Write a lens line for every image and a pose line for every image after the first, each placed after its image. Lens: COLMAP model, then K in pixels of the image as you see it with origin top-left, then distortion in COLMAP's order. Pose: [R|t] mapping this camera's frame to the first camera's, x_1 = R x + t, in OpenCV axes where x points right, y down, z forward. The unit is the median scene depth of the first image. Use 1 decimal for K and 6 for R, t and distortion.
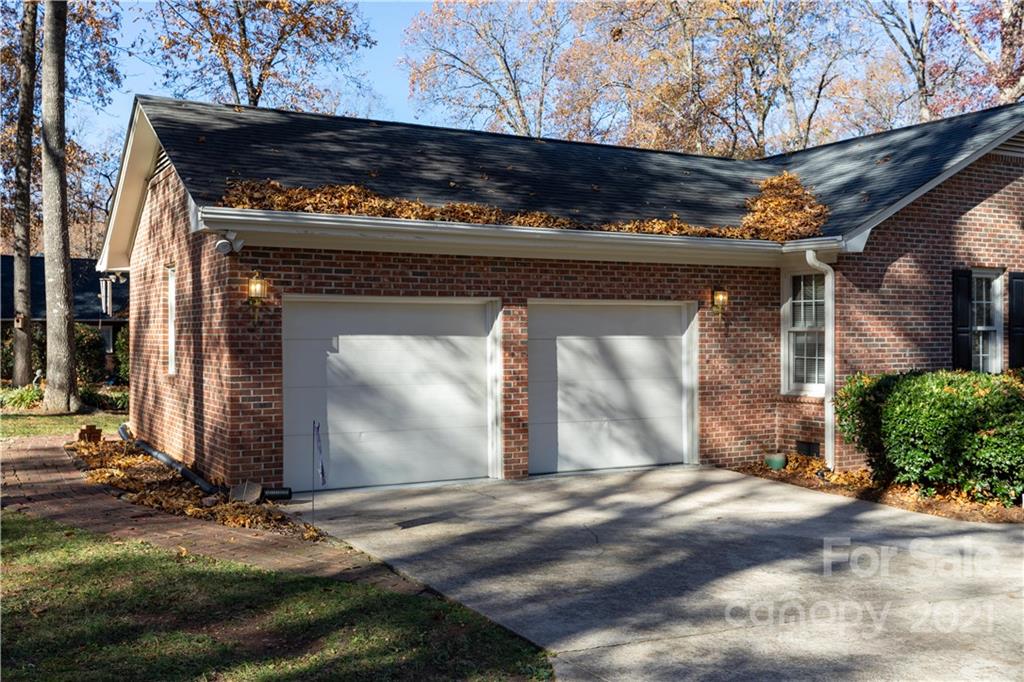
lens RADIAL K [[1002.9, 0, 513.2], [0, 1002.9, 375.9], [0, 0, 1]] dist [-0.007630, 0.000018]
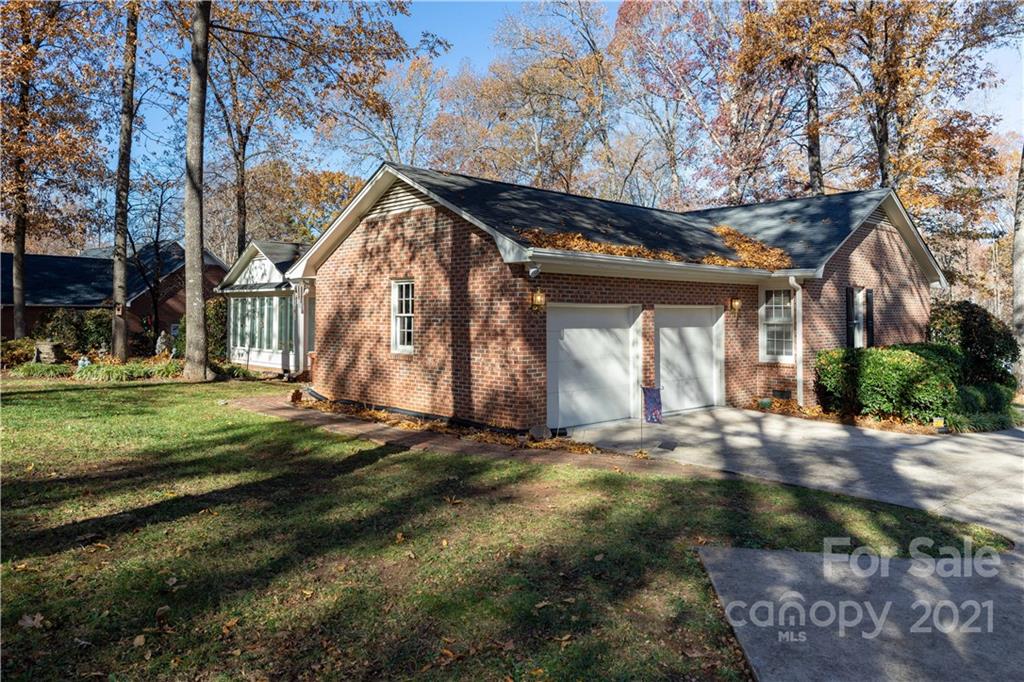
lens RADIAL K [[715.8, 0, 512.0], [0, 715.8, 313.0], [0, 0, 1]] dist [0.006206, 0.001394]
pose [[0.968268, 0.004572, 0.249872, -0.449980], [0.006463, 0.999040, -0.043324, -0.014552], [-0.249831, 0.043564, 0.967309, -0.042787]]
